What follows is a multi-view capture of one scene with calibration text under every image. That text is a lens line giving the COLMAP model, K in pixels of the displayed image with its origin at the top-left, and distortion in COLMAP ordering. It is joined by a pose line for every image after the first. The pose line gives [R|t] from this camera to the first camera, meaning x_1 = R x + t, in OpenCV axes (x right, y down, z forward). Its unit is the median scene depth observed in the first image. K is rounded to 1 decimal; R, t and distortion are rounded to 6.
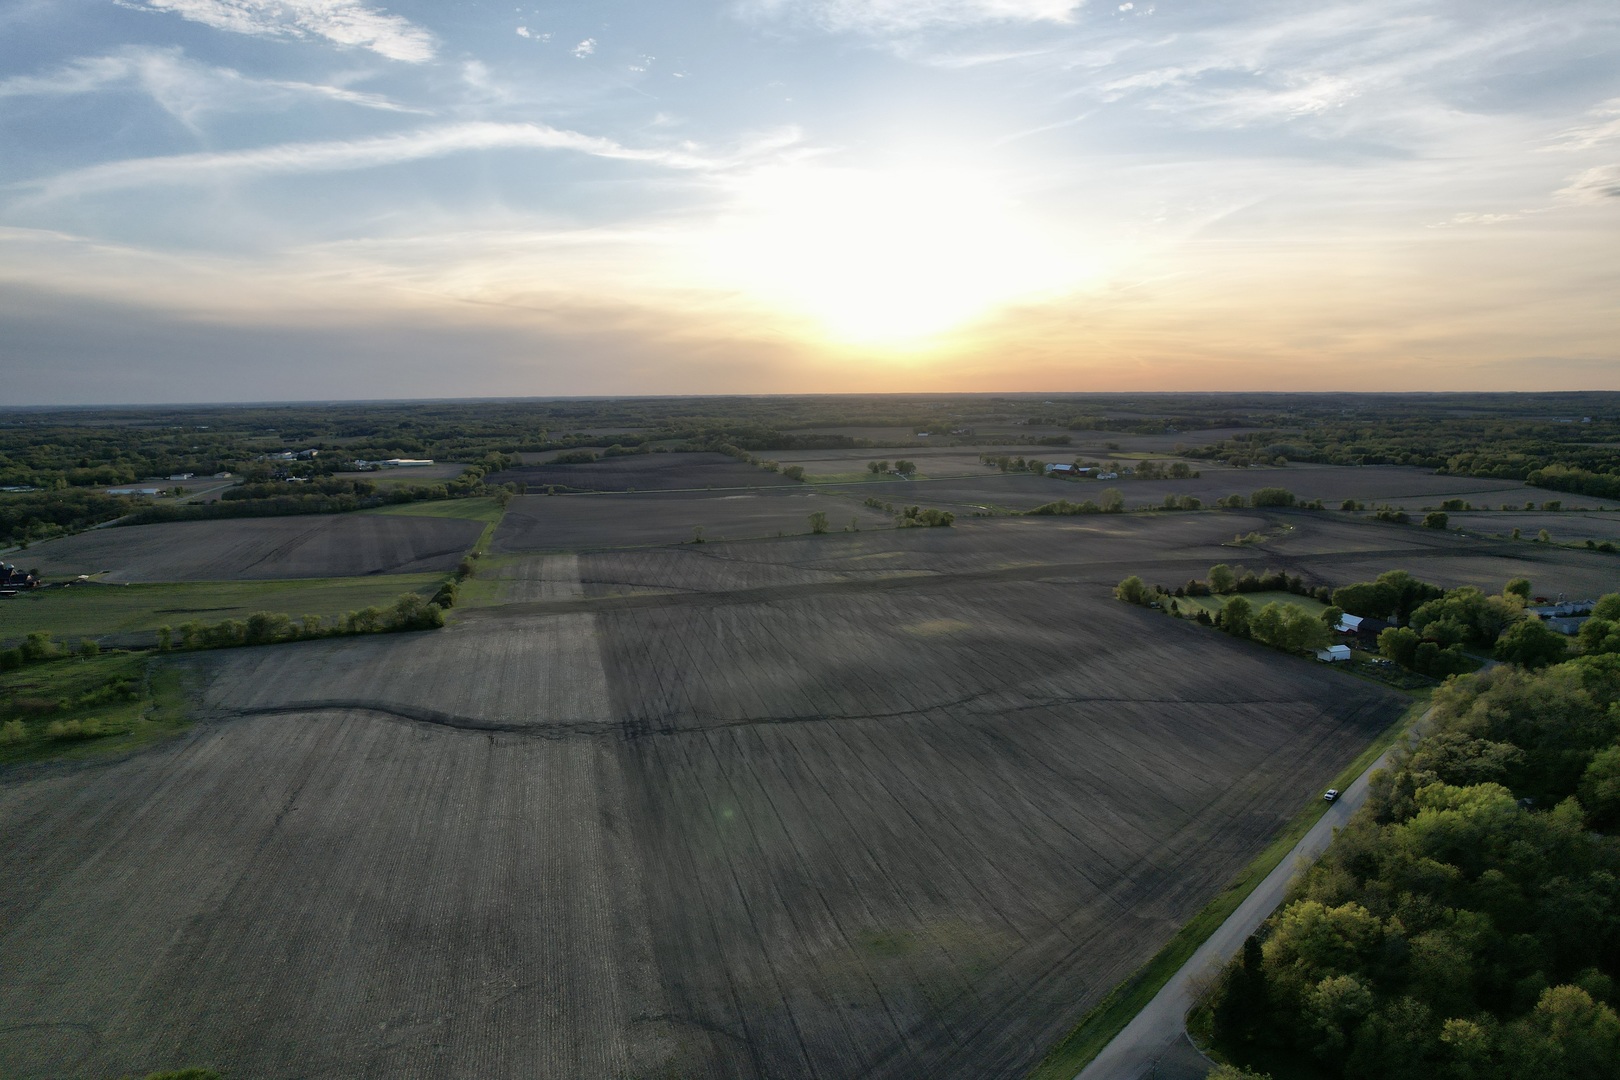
lens RADIAL K [[1051.7, 0, 825.4], [0, 1051.7, 521.1], [0, 0, 1]] dist [-0.077584, 0.070375]
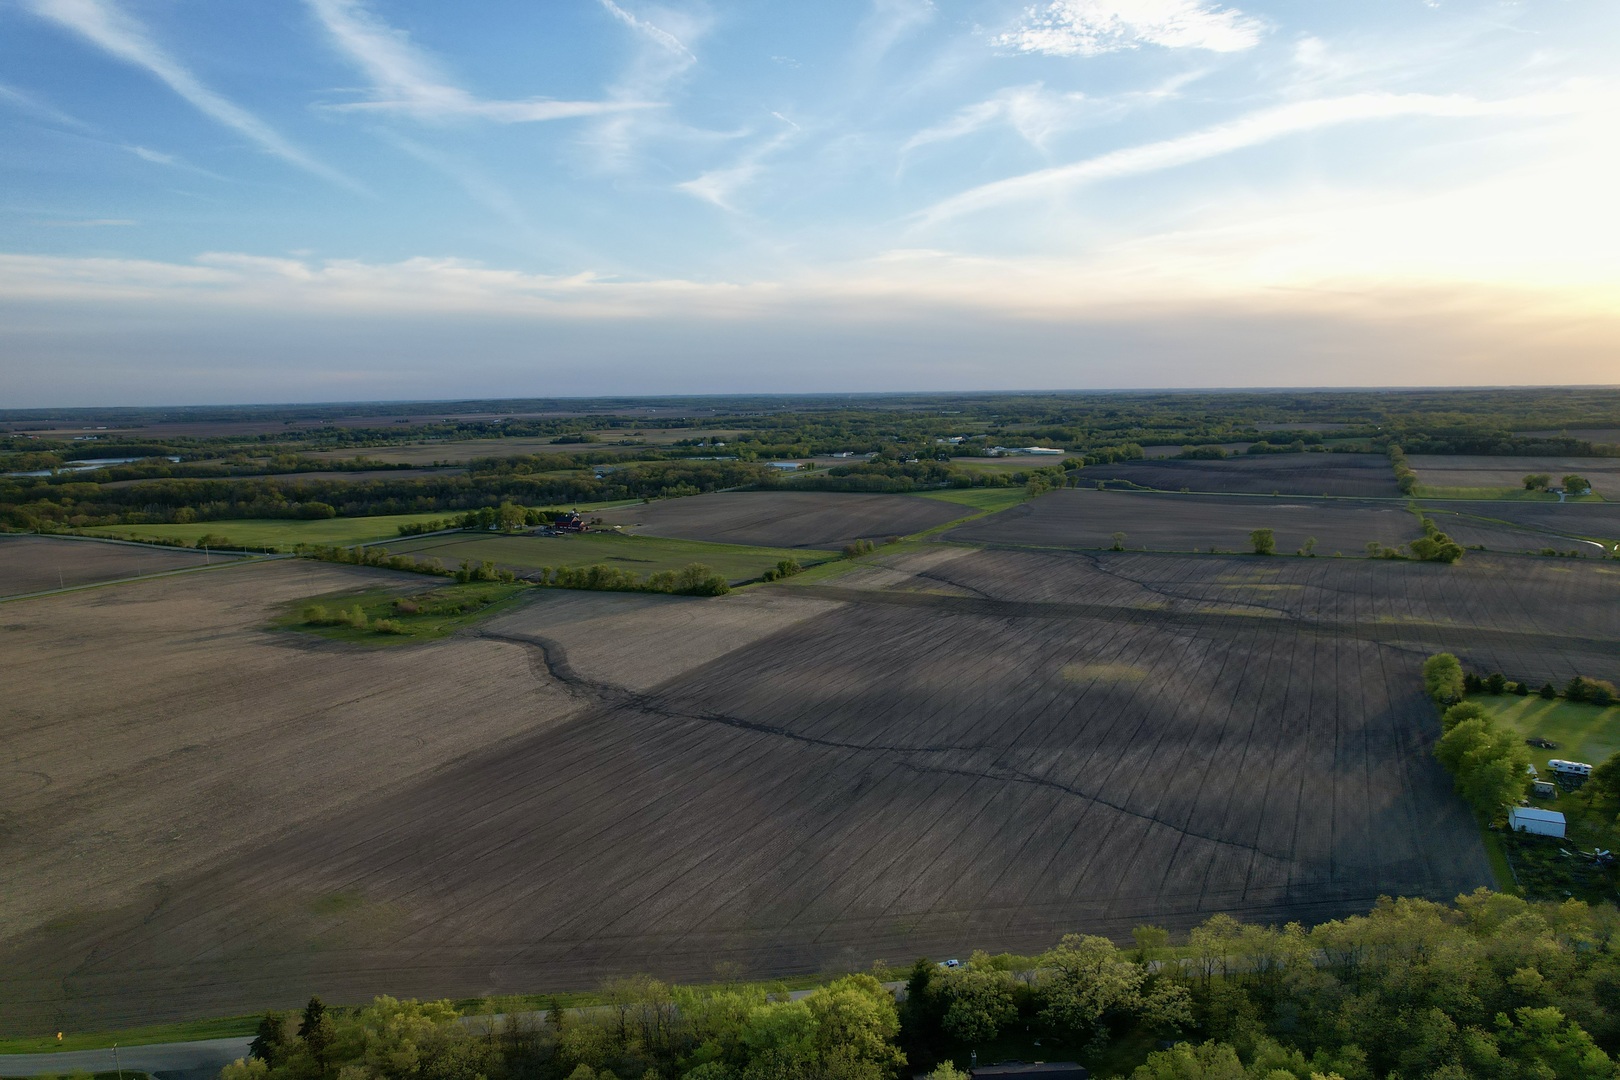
lens RADIAL K [[1061.2, 0, 811.1], [0, 1061.2, 493.6], [0, 0, 1]] dist [-0.074708, 0.071301]
pose [[0.738237, 0.065439, -0.671360, 0.357756], [-0.076859, 0.996962, 0.012662, -0.024038], [0.670149, 0.042252, 0.741023, 0.159341]]
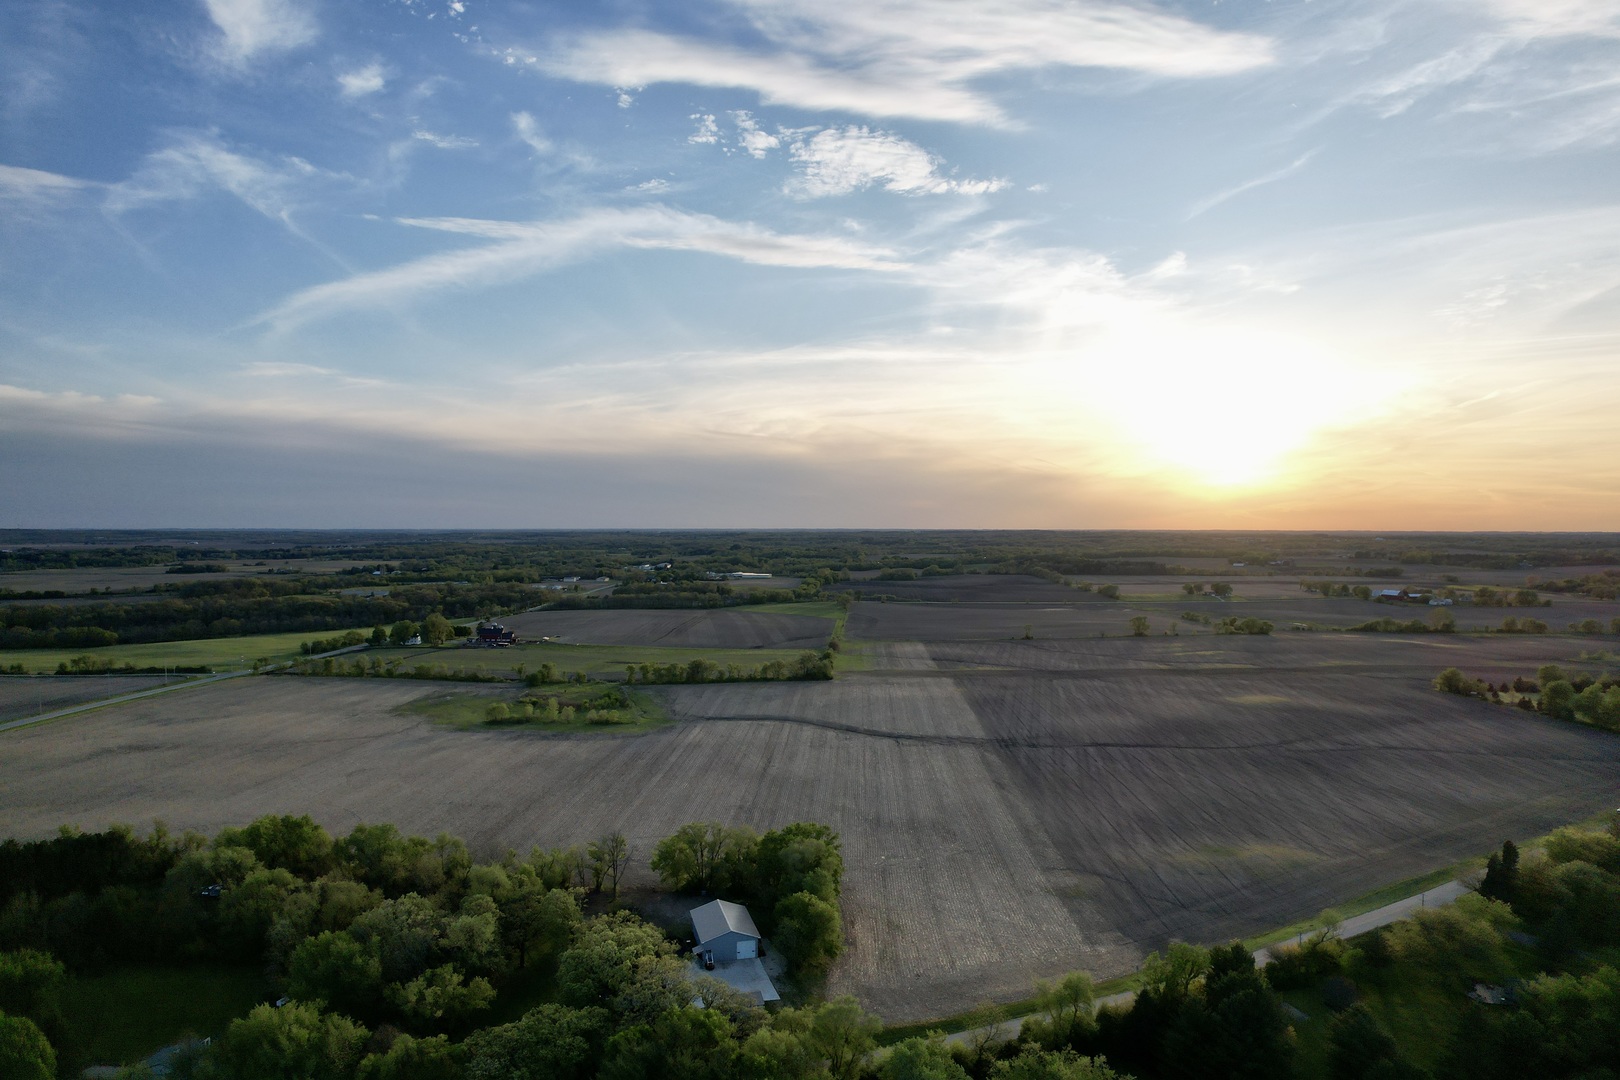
lens RADIAL K [[1056.0, 0, 814.1], [0, 1056.0, 548.3], [0, 0, 1]] dist [-0.076045, 0.071283]
pose [[0.957659, 0.017701, -0.287360, -0.022566], [-0.047023, 0.994322, -0.095459, 0.050951], [0.284039, 0.104930, 0.953054, -0.166420]]
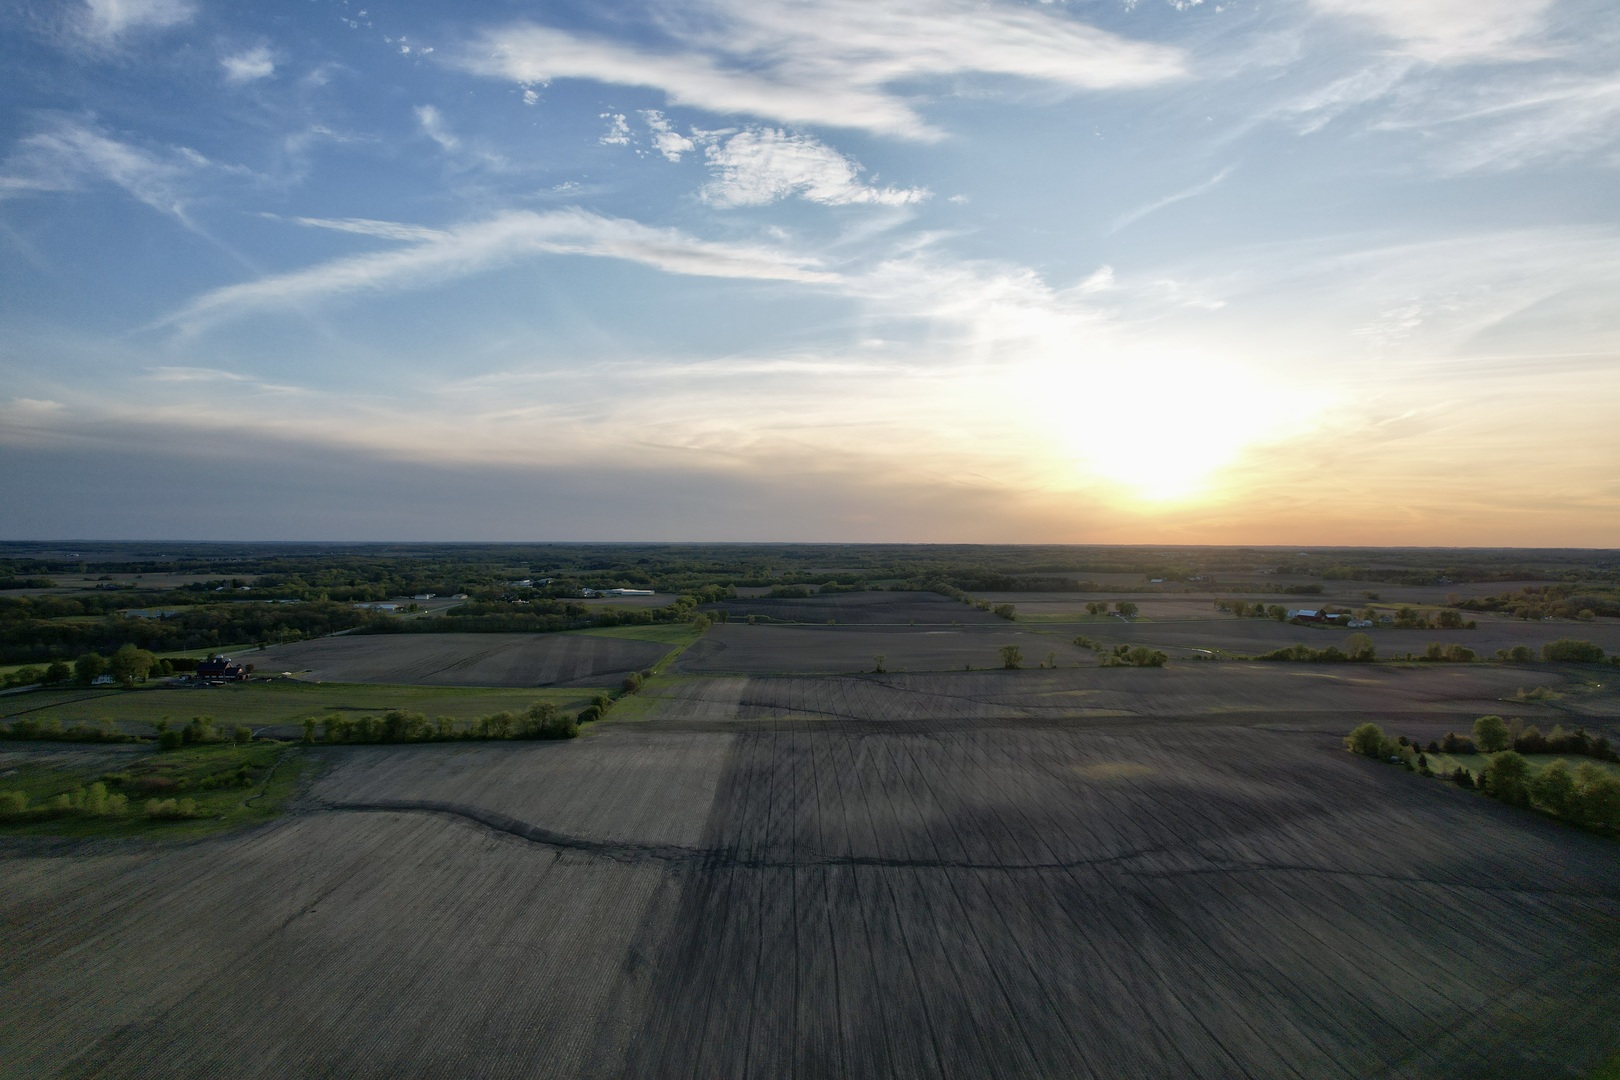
lens RADIAL K [[1051.4, 0, 819.1], [0, 1051.4, 534.5], [0, 0, 1]] dist [-0.078820, 0.071282]
pose [[0.972971, 0.013545, -0.230530, 0.048914], [-0.043238, 0.991309, -0.124244, 0.020342], [0.226843, 0.130854, 0.965101, 0.084490]]
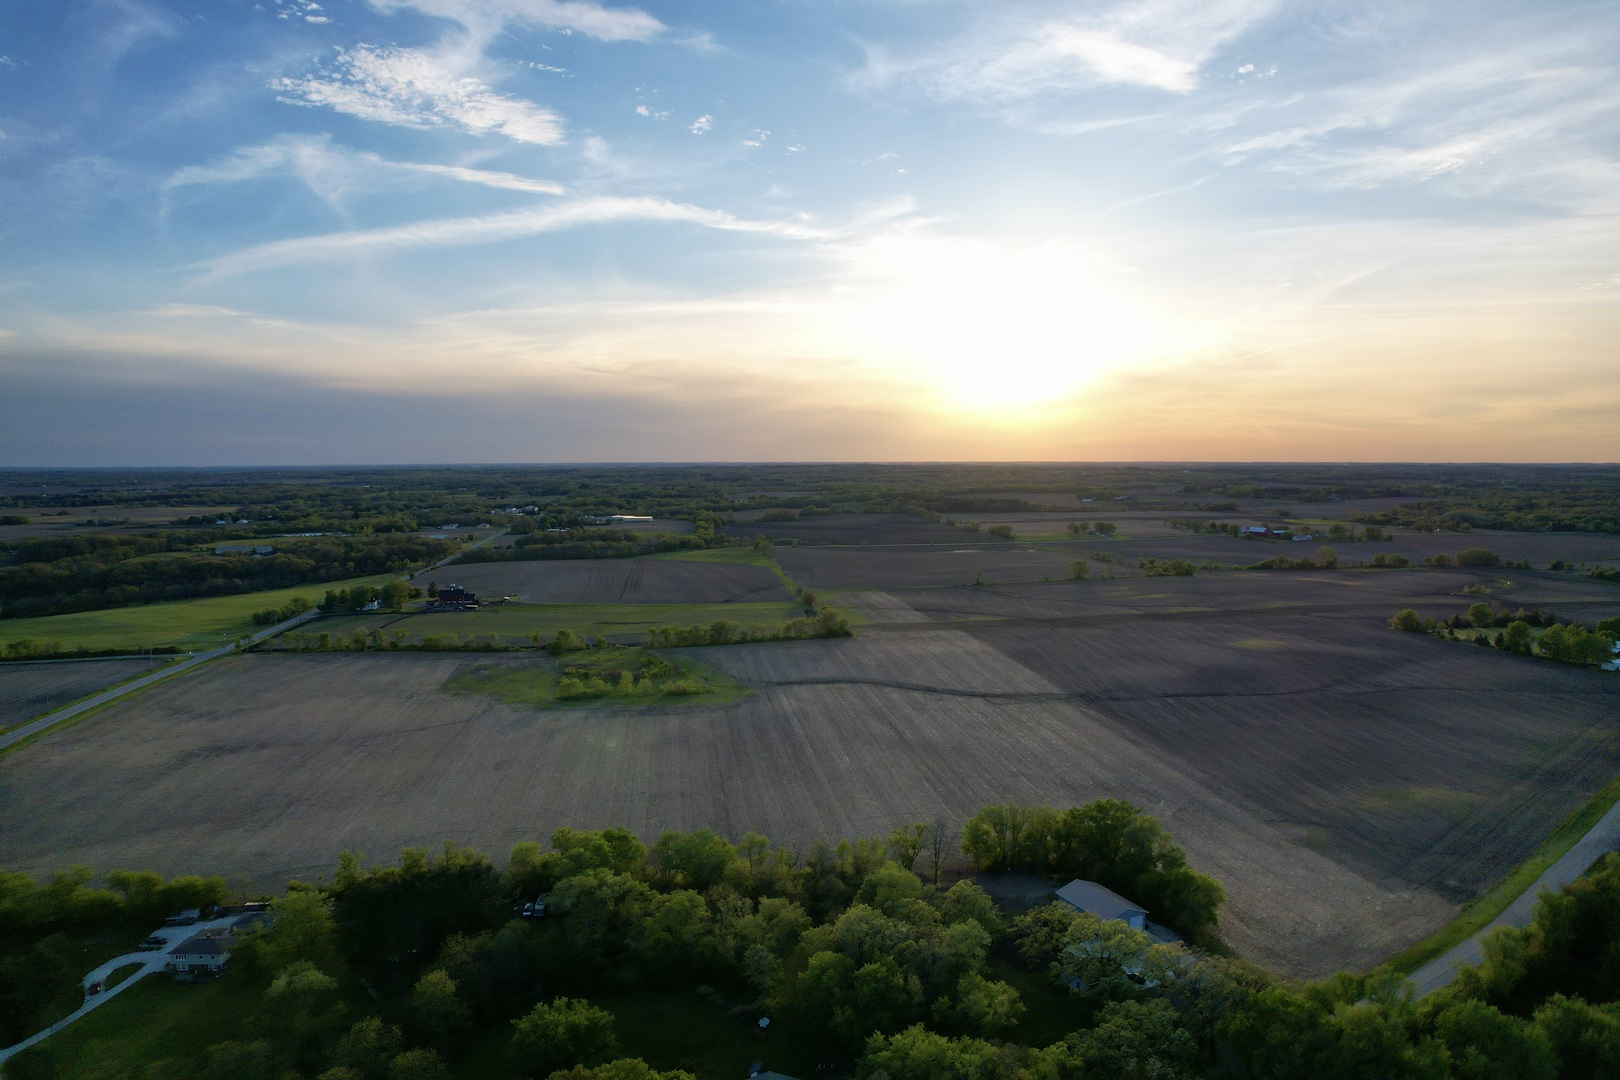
lens RADIAL K [[1056.0, 0, 814.1], [0, 1056.0, 548.3], [0, 0, 1]] dist [-0.076045, 0.071283]
pose [[0.993646, 0.015727, -0.111442, -0.206345], [-0.019974, 0.999112, -0.037095, 0.032897], [0.110760, 0.039085, 0.993078, -0.217437]]
